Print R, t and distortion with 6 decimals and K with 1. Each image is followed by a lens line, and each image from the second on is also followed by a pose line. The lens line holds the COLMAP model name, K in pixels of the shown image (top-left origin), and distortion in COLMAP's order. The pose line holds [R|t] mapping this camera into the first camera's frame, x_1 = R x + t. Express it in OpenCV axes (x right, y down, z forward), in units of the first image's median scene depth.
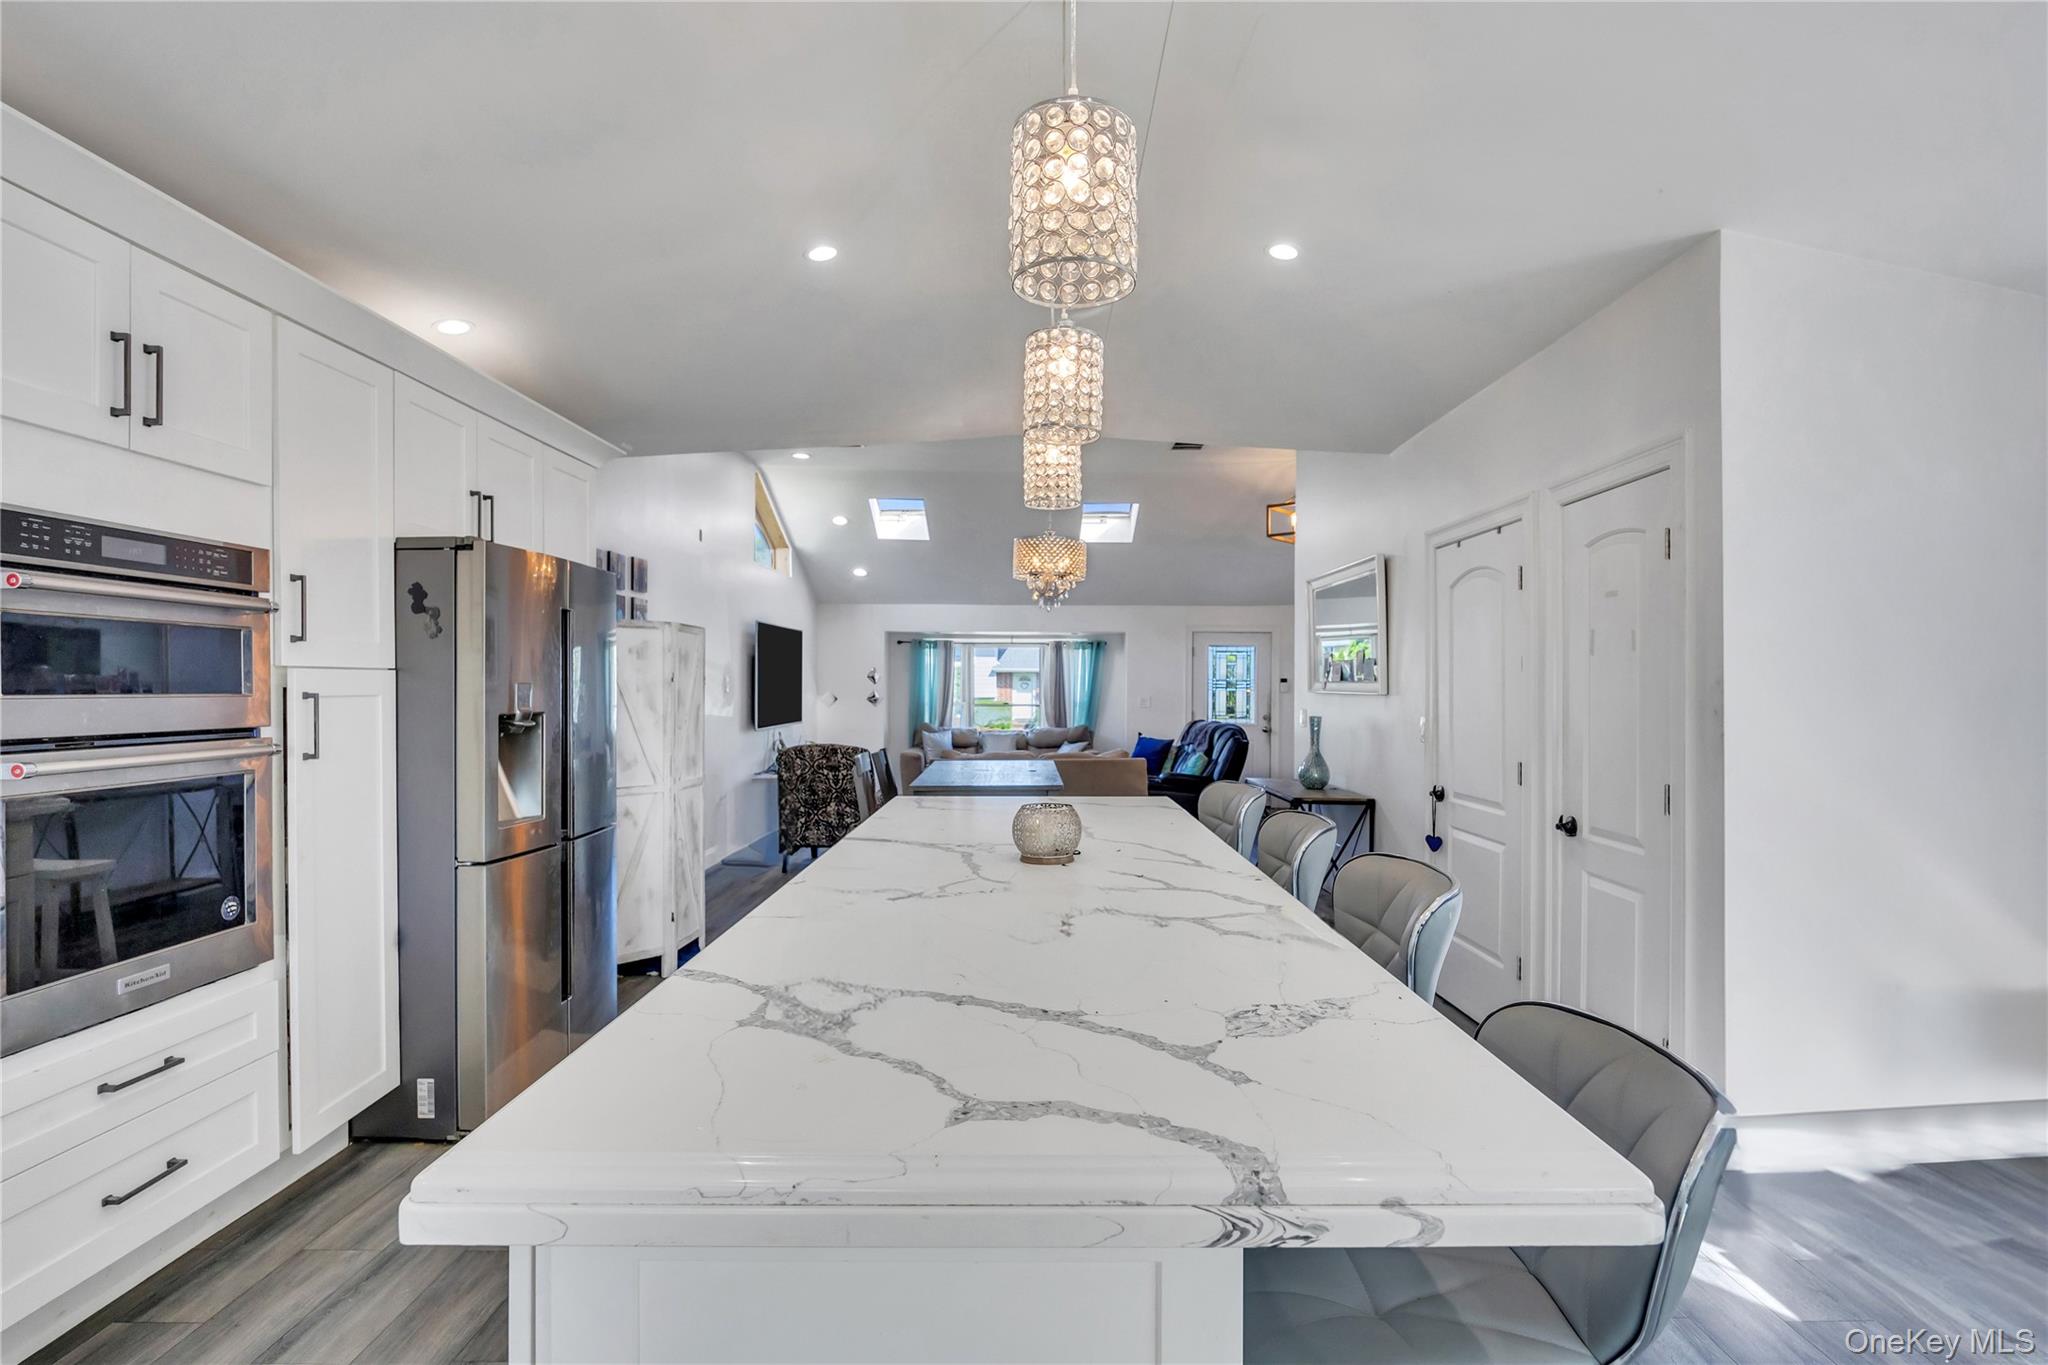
lens RADIAL K [[999.3, 0, 1011.7], [0, 999.3, 685.6], [0, 0, 1]] dist [0.000792, -0.000024]
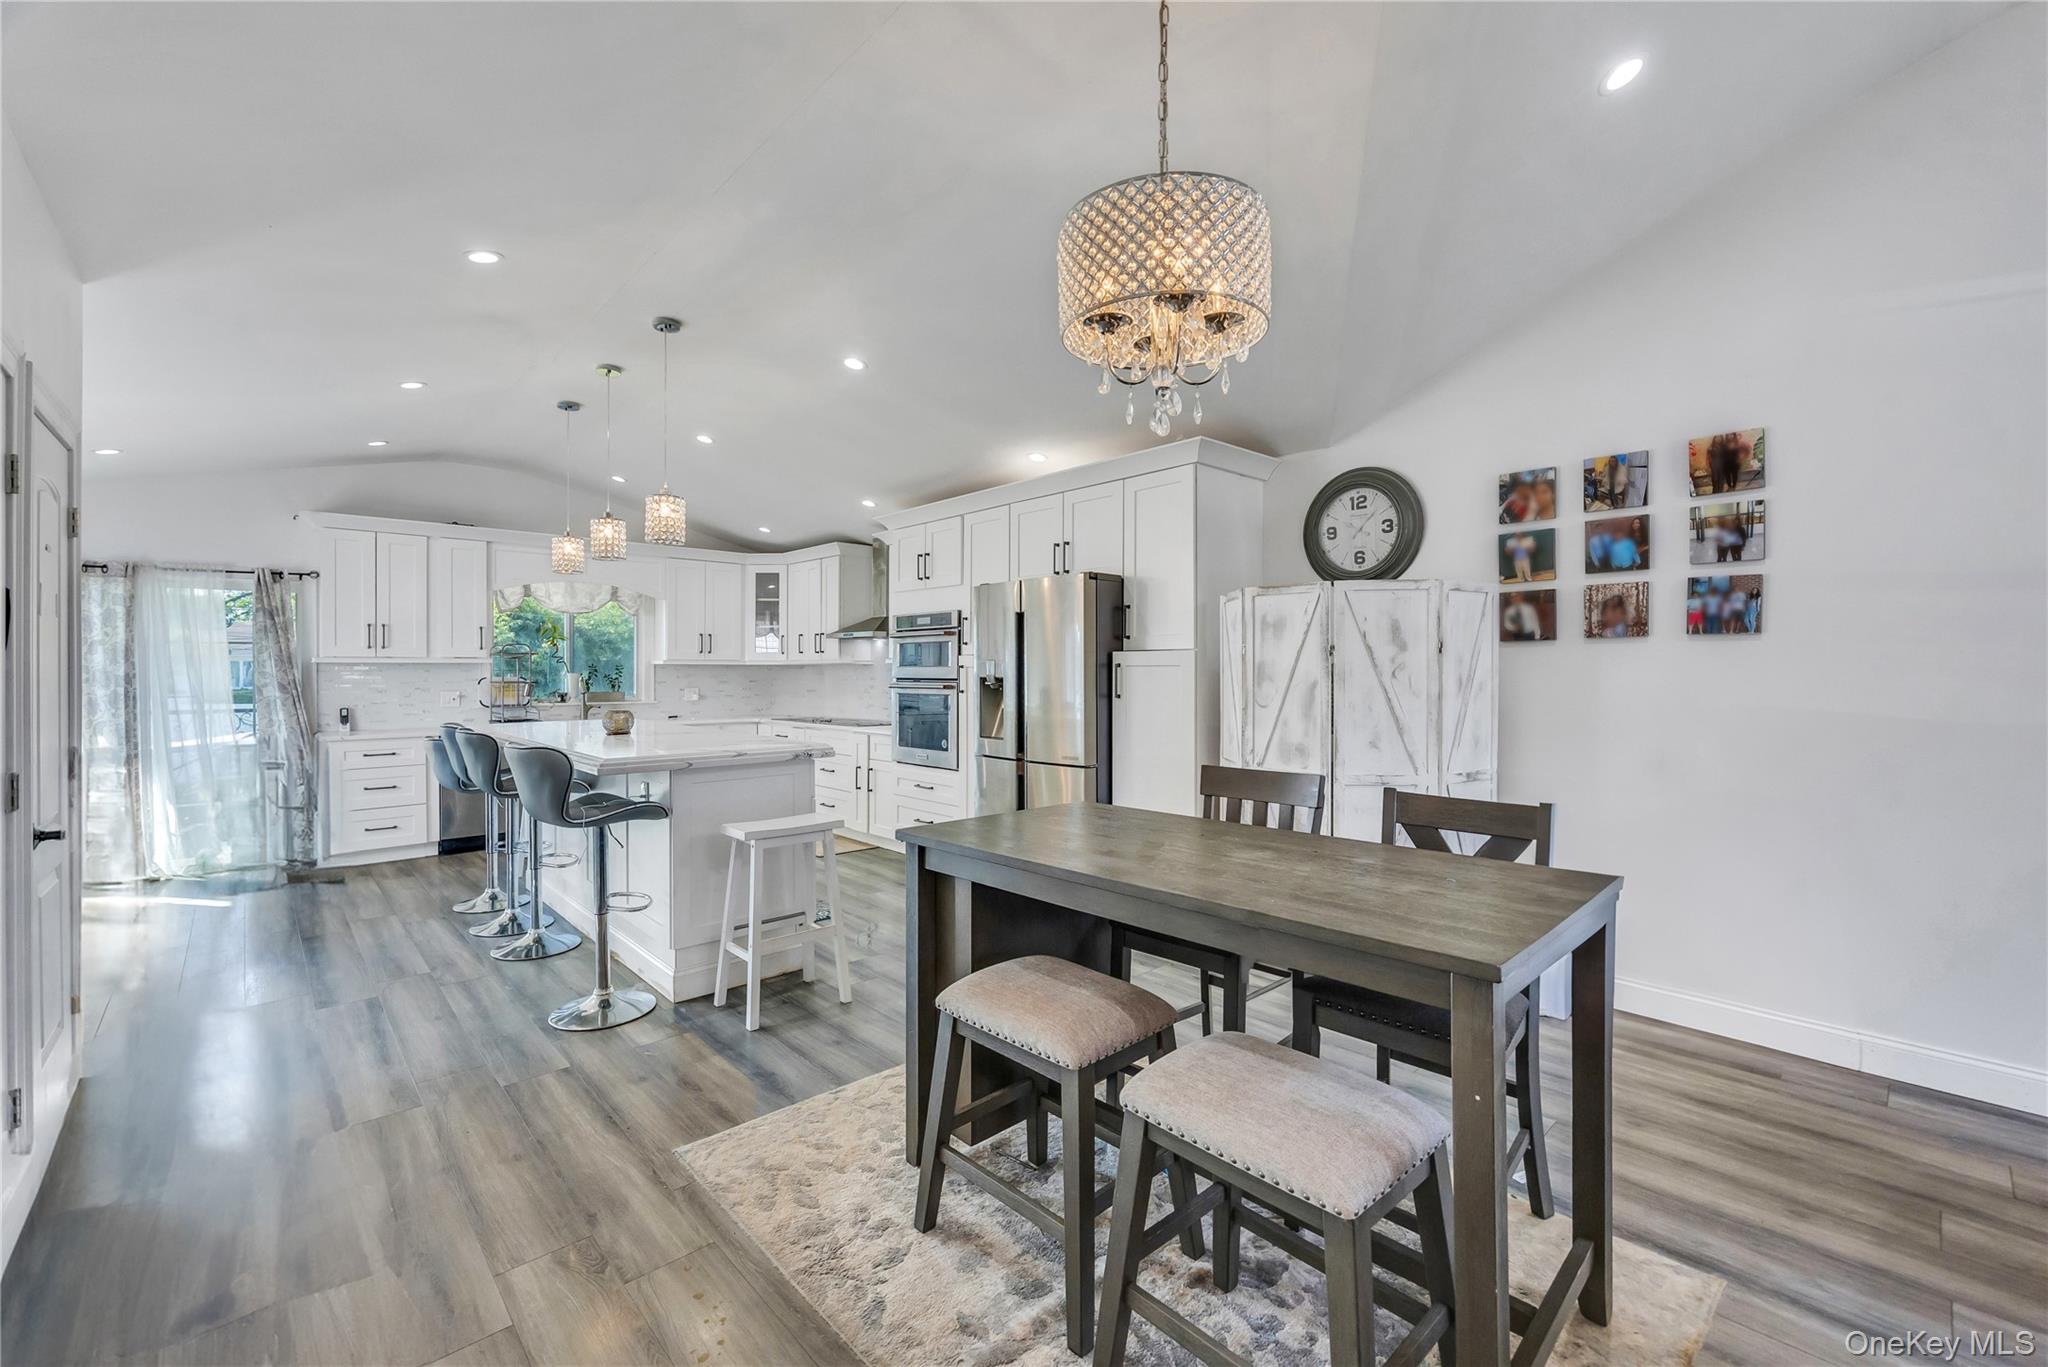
lens RADIAL K [[844.7, 0, 1041.7], [0, 844.7, 674.4], [0, 0, 1]] dist [-0.003516, 0.000391]
pose [[-0.710104, 0.003377, -0.704089, 0.170473], [0.001448, 0.999993, 0.003336, 0.006141], [0.704096, 0.001349, -0.710104, 0.724963]]
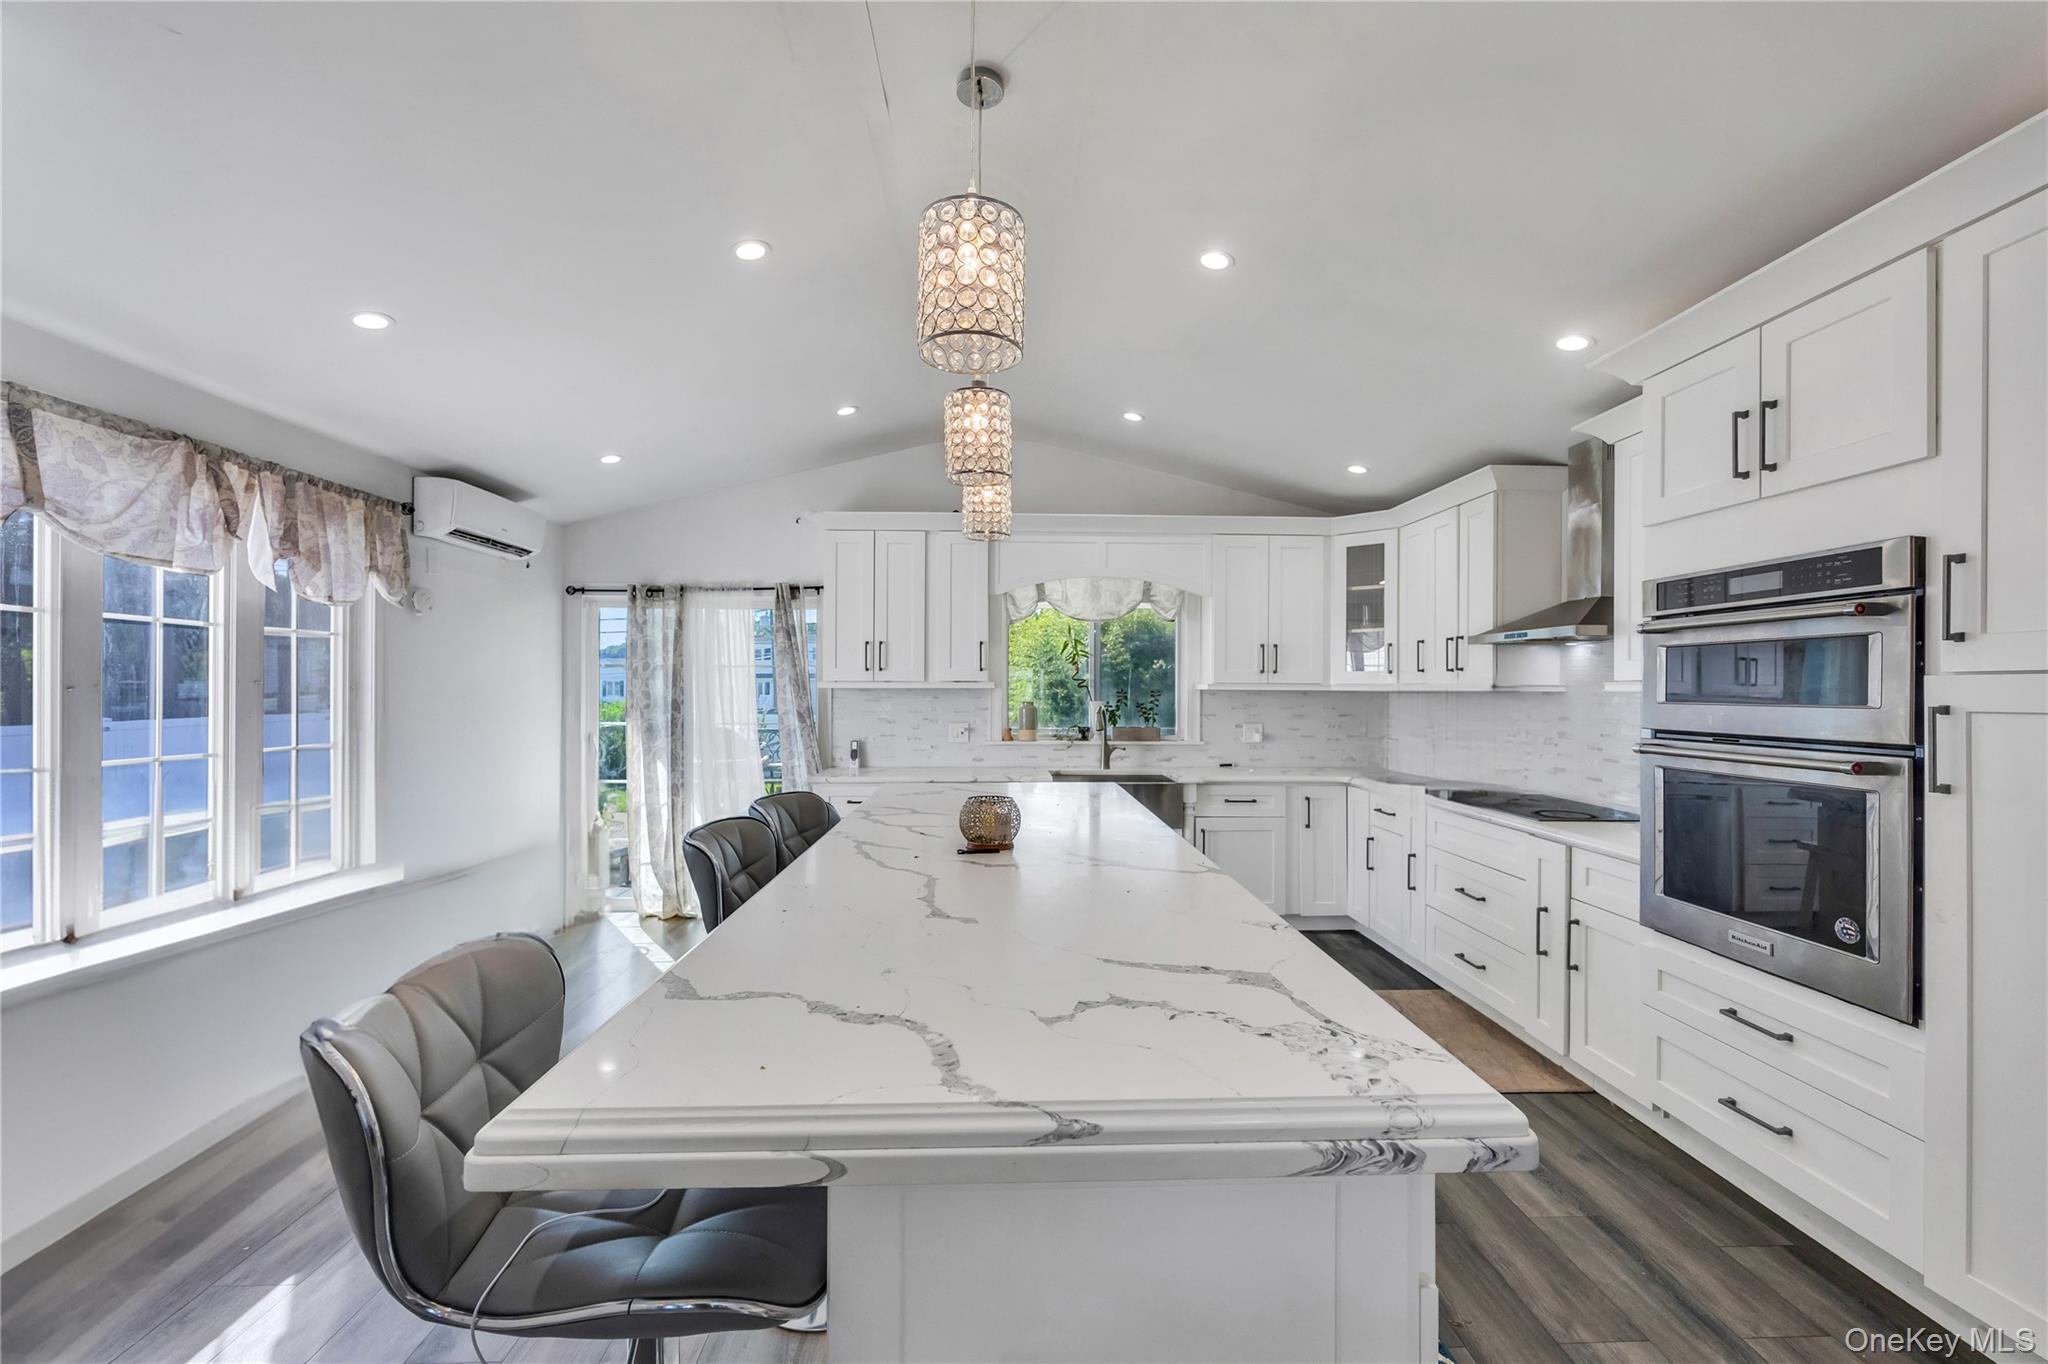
lens RADIAL K [[844.7, 0, 1023.7], [0, 844.7, 686.3], [0, 0, 1]] dist [-0.003516, 0.000391]
pose [[-0.998691, -0.004650, -0.050939, 0.010897], [-0.004445, 0.999982, -0.004150, -0.000698], [0.050957, -0.003918, -0.998693, 0.448508]]
